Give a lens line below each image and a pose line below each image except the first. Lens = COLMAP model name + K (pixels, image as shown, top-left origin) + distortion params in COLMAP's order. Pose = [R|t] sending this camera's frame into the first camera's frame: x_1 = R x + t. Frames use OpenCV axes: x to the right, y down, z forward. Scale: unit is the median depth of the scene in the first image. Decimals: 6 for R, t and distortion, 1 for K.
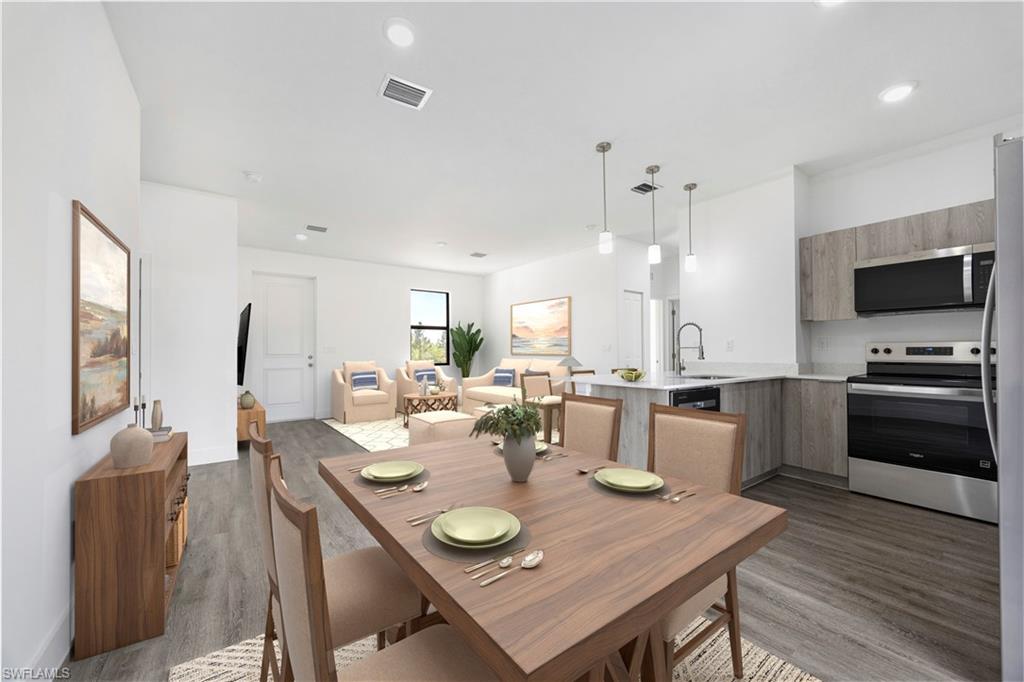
lens RADIAL K [[389.2, 0, 509.9], [0, 389.2, 349.0], [0, 0, 1]] dist [-0.003093, -0.000273]
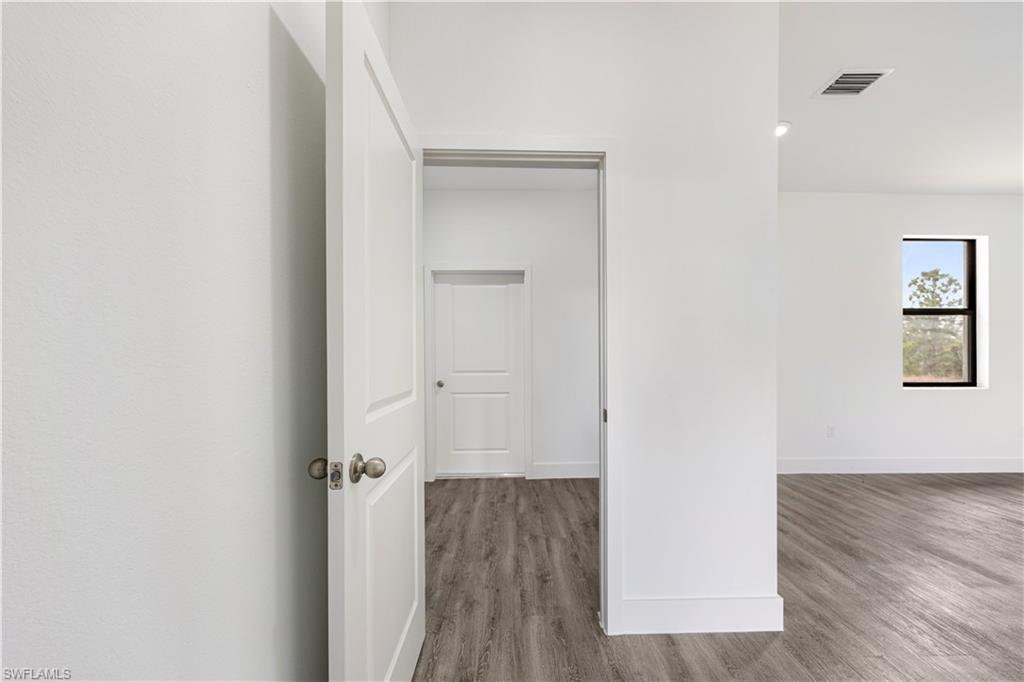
lens RADIAL K [[389.2, 0, 509.9], [0, 389.2, 349.0], [0, 0, 1]] dist [-0.003093, -0.000273]
pose [[0.816403, 0.006387, -0.577448, -0.875011], [-0.001136, 0.999955, 0.009454, -0.026526], [0.577482, -0.007062, 0.816373, 0.649436]]
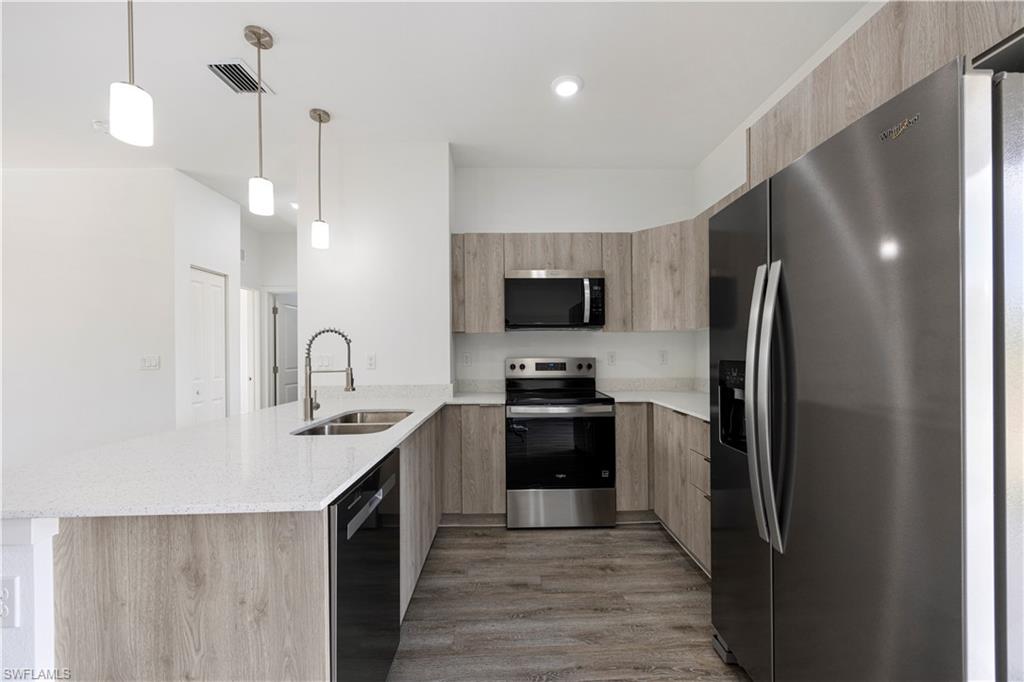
lens RADIAL K [[389.2, 0, 509.9], [0, 389.2, 349.0], [0, 0, 1]] dist [-0.003093, -0.000273]
pose [[0.566070, 0.002899, 0.824352, 0.137666], [0.001704, 0.999988, -0.004687, -0.034748], [-0.824355, 0.004057, 0.566058, 0.456972]]
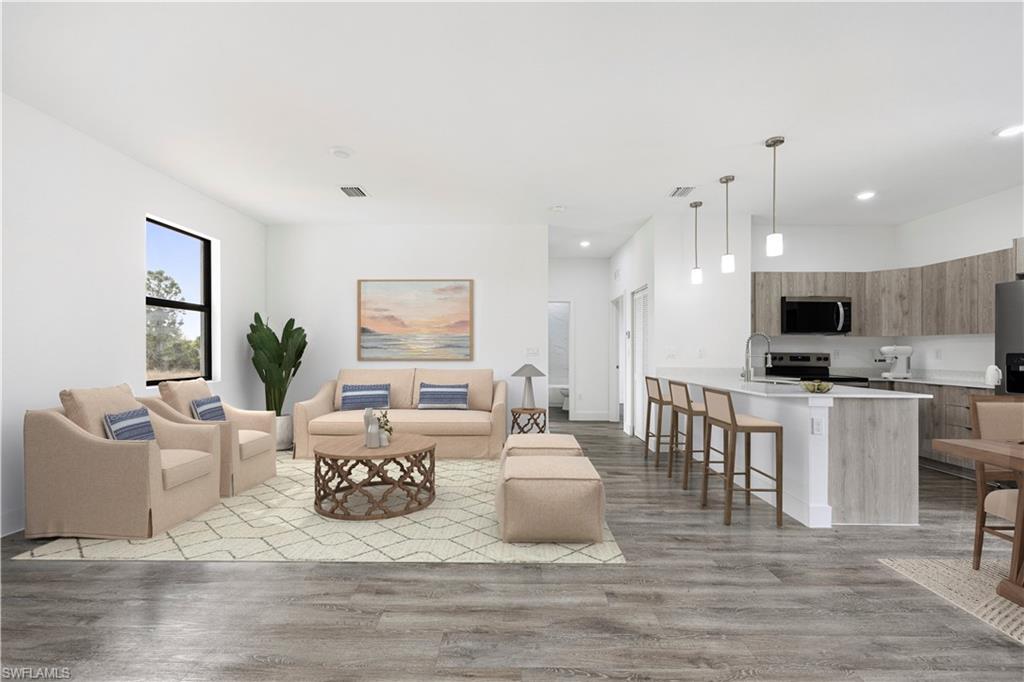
lens RADIAL K [[401.9, 0, 511.0], [0, 401.9, 346.3], [0, 0, 1]] dist [-0.000788, -0.000103]
pose [[0.591310, 0.012723, 0.806344, -0.867062], [-0.015036, 0.999876, -0.004750, -0.017913], [-0.806304, -0.009315, 0.591428, 0.906337]]
